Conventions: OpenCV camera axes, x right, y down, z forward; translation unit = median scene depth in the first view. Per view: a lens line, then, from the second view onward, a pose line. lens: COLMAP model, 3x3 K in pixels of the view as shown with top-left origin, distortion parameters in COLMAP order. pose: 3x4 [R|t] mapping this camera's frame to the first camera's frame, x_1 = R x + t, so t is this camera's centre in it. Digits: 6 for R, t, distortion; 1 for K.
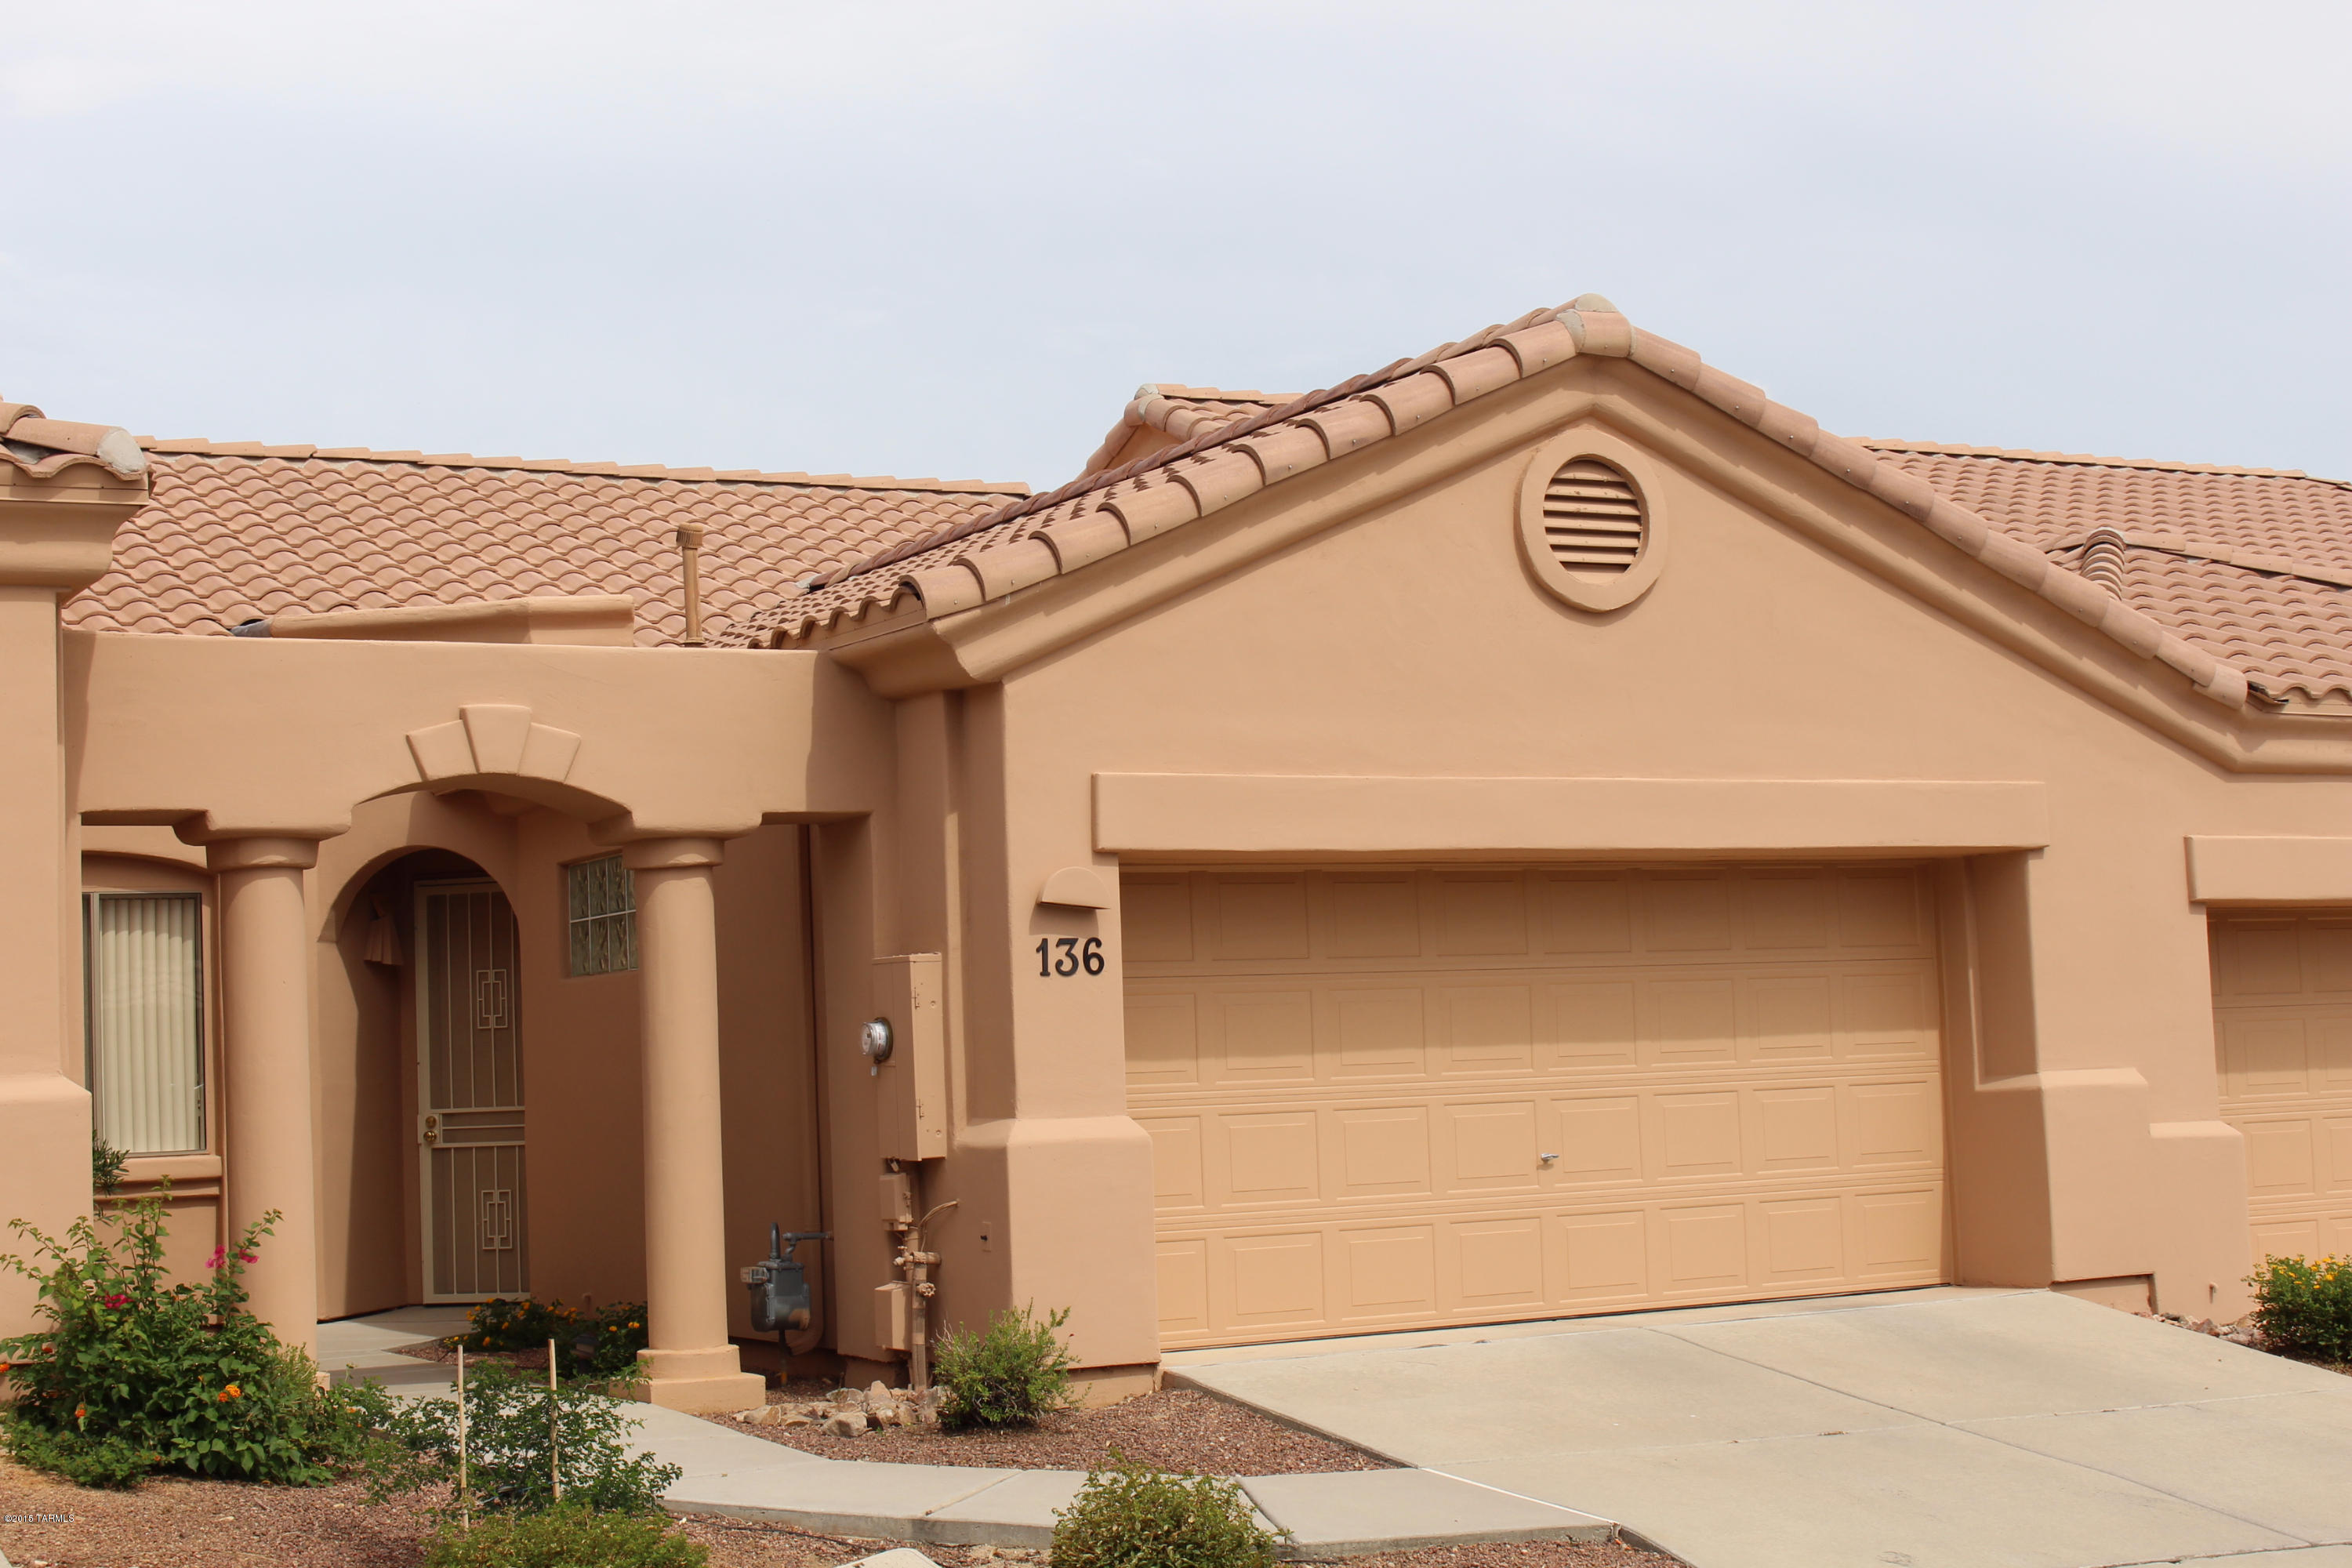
lens RADIAL K [[4432.2, 0, 1176.0], [0, 4432.2, 784.0], [0, 0, 1]] dist [-0.024959, -0.072213]
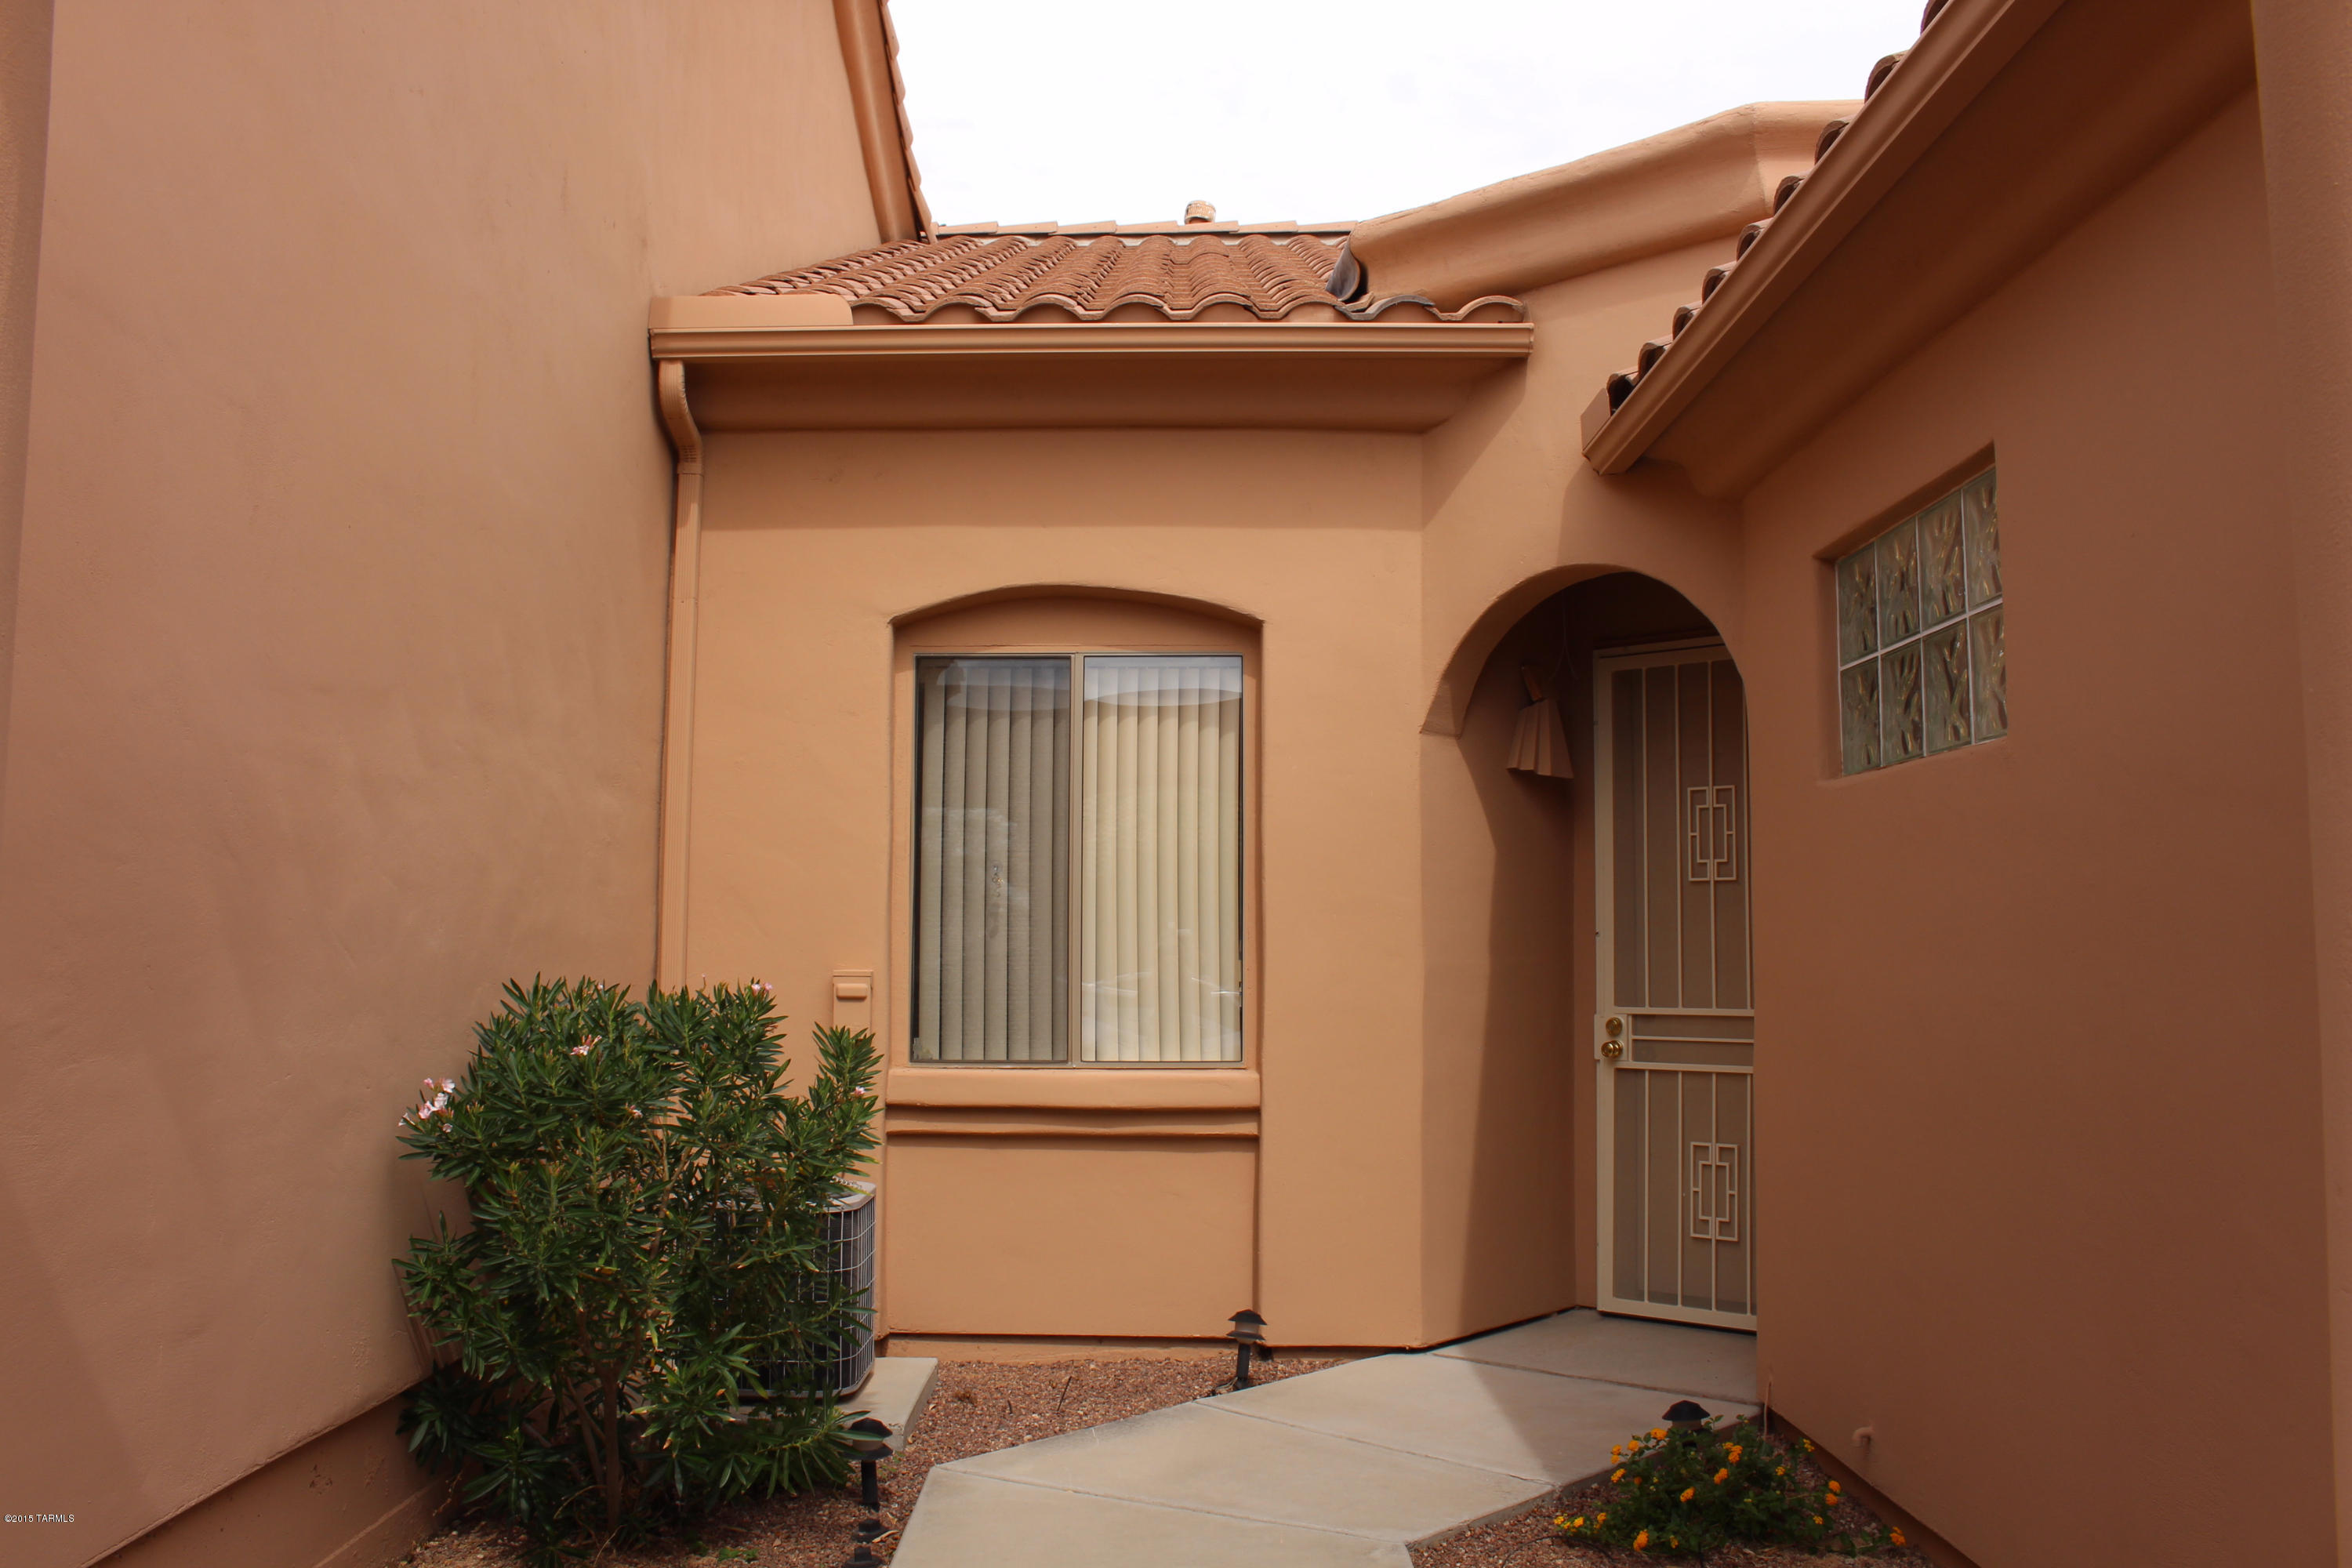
lens RADIAL K [[1916.3, 0, 1176.0], [0, 1916.3, 784.0], [0, 0, 1]] dist [-0.163217, 0.132168]
pose [[0.888155, 0.002269, -0.459538, -0.099673], [-0.002053, 0.999997, 0.000969, 0.041612], [0.459539, 0.000082, 0.888157, 0.732297]]
